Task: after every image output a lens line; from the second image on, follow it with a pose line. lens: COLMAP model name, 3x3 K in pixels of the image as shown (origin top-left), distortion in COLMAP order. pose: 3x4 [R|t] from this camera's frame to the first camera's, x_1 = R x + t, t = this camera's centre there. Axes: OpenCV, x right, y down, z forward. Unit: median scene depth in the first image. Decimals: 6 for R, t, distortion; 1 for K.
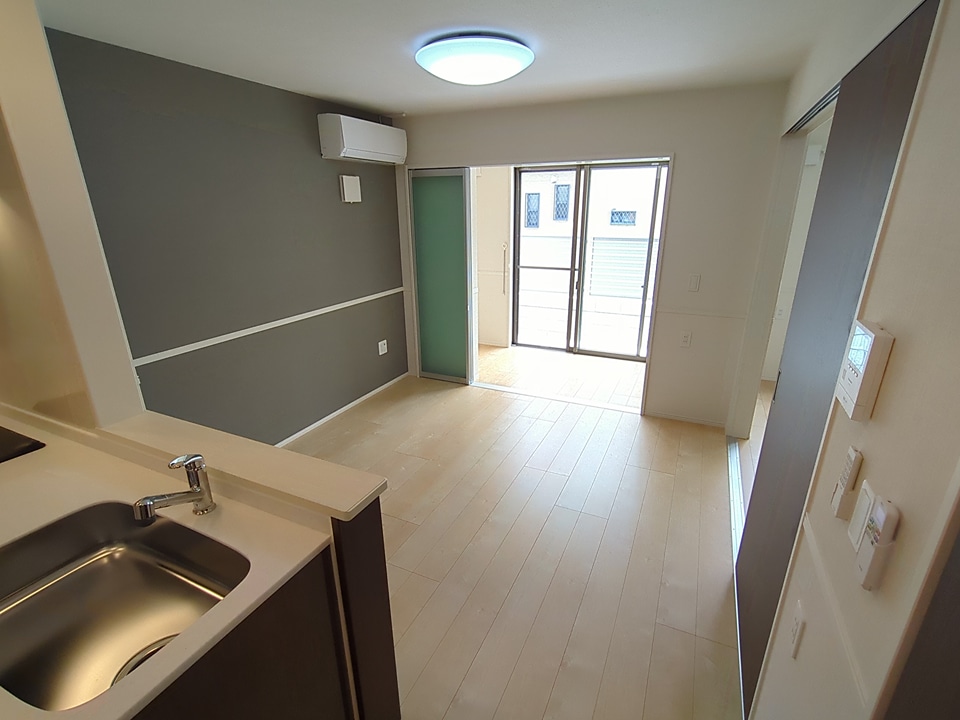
lens RADIAL K [[460.7, 0, 480.0], [0, 460.7, 360.0], [0, 0, 1]] dist [0.004388, 0.000624]
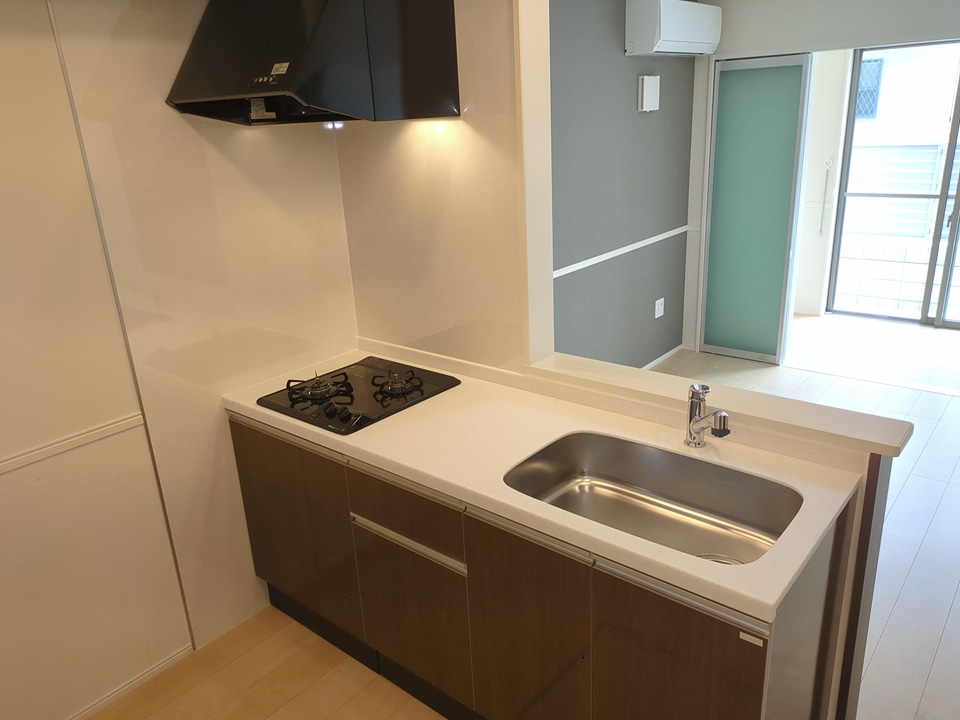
lens RADIAL K [[715.8, 0, 480.0], [0, 715.8, 360.0], [0, 0, 1]] dist [0.008180, 0.000181]
pose [[0.967012, 0.041892, -0.251264, -0.185584], [-0.036575, 0.998998, 0.025795, 0.034149], [0.252092, -0.015754, 0.967575, -0.163342]]
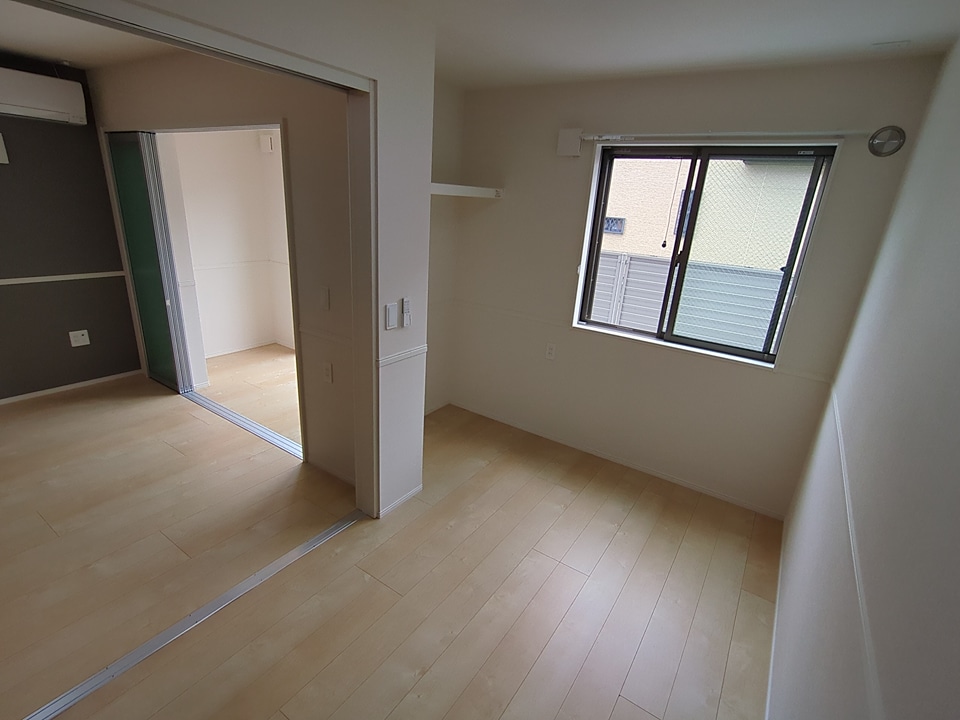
lens RADIAL K [[460.7, 0, 480.0], [0, 460.7, 360.0], [0, 0, 1]] dist [0.004388, 0.000624]
pose [[0.984592, 0.118721, -0.128390, 0.606237], [-0.118485, 0.992910, 0.009505, -0.078942], [0.128608, 0.005854, 0.991678, 0.223200]]
